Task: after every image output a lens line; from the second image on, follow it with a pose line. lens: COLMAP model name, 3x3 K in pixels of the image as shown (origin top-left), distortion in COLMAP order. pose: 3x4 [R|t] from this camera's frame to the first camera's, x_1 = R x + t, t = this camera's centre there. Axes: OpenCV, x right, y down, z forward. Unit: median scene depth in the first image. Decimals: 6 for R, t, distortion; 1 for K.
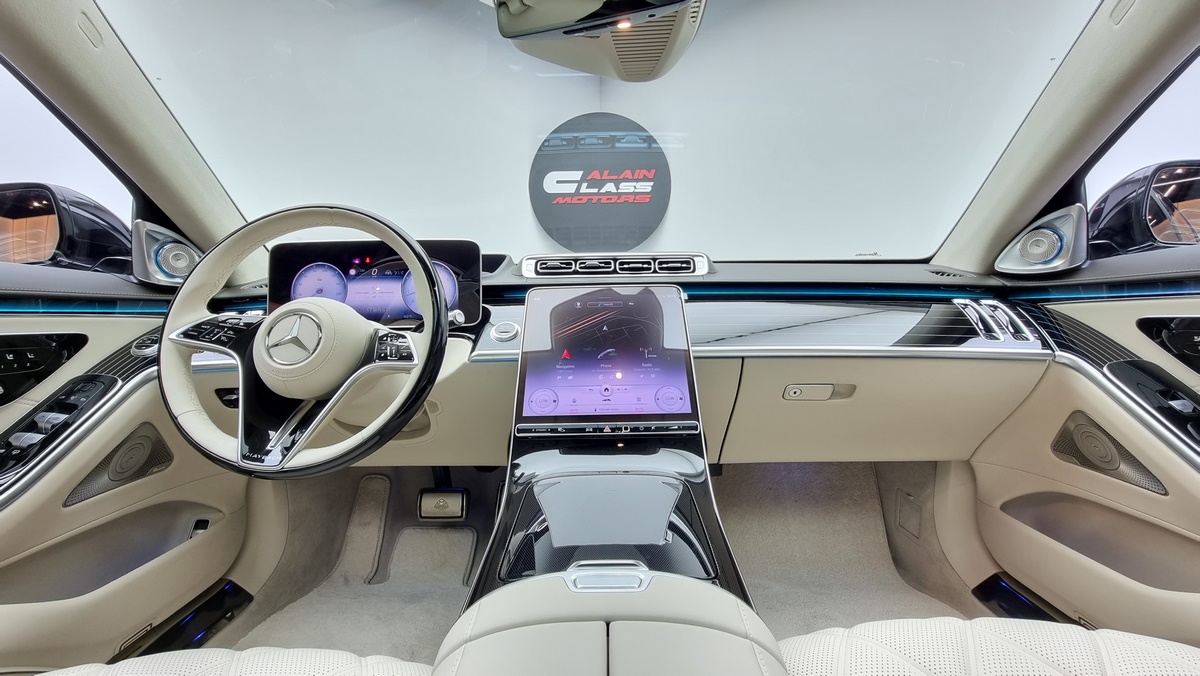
lens RADIAL K [[504.4, 0, 600.0], [0, 504.4, 338.0], [0, 0, 1]] dist [0.001075, 0.000407]
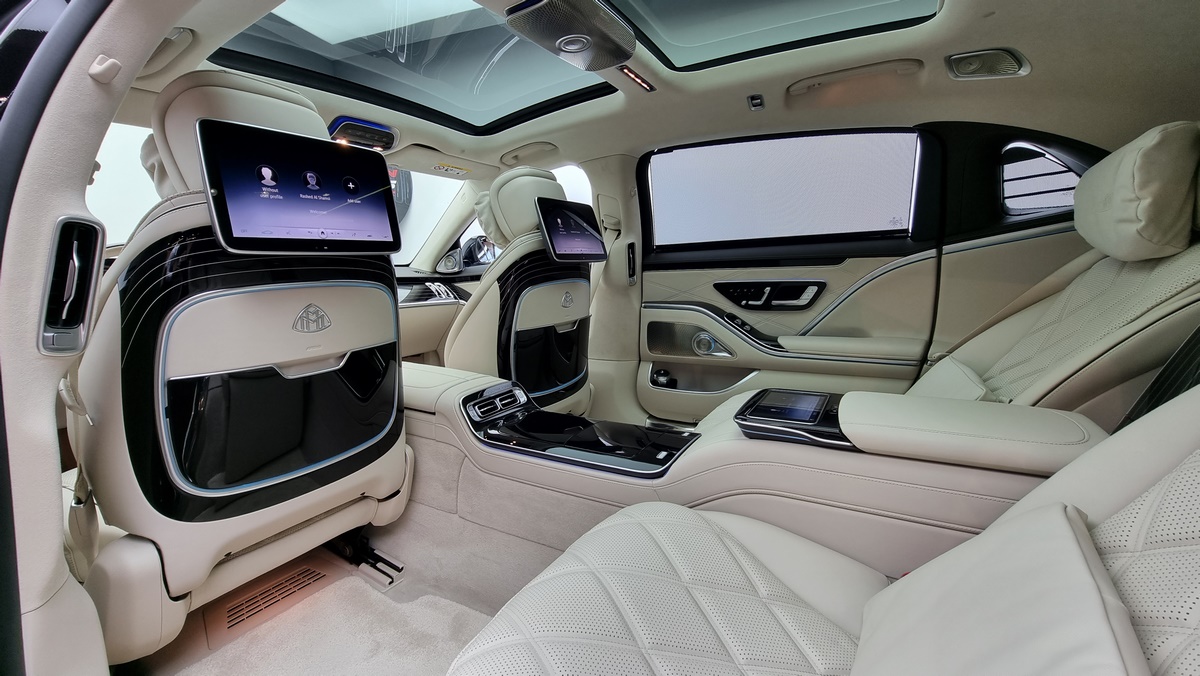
lens RADIAL K [[492.6, 0, 605.8], [0, 492.6, 332.2], [0, 0, 1]] dist [-0.006976, 0.000291]
pose [[0.497829, -0.118099, 0.859196, -1.022584], [0.093229, 0.992232, 0.082367, 0.048878], [-0.862250, 0.039097, 0.504972, -1.036868]]
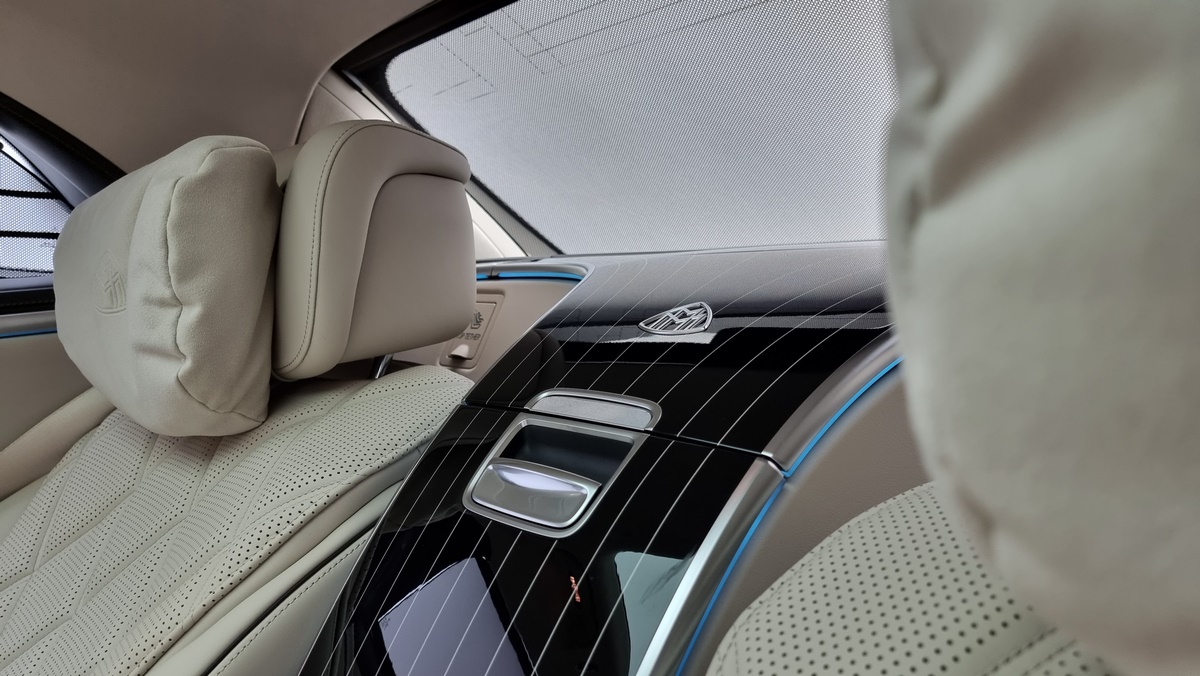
lens RADIAL K [[849.8, 0, 615.8], [0, 849.8, 346.1], [0, 0, 1]] dist [0.052830, 0.000238]
pose [[-0.705547, -0.025660, 0.708199, -0.384735], [0.011159, 0.998818, 0.047307, -0.025085], [-0.708576, 0.041280, -0.704426, -1.226266]]
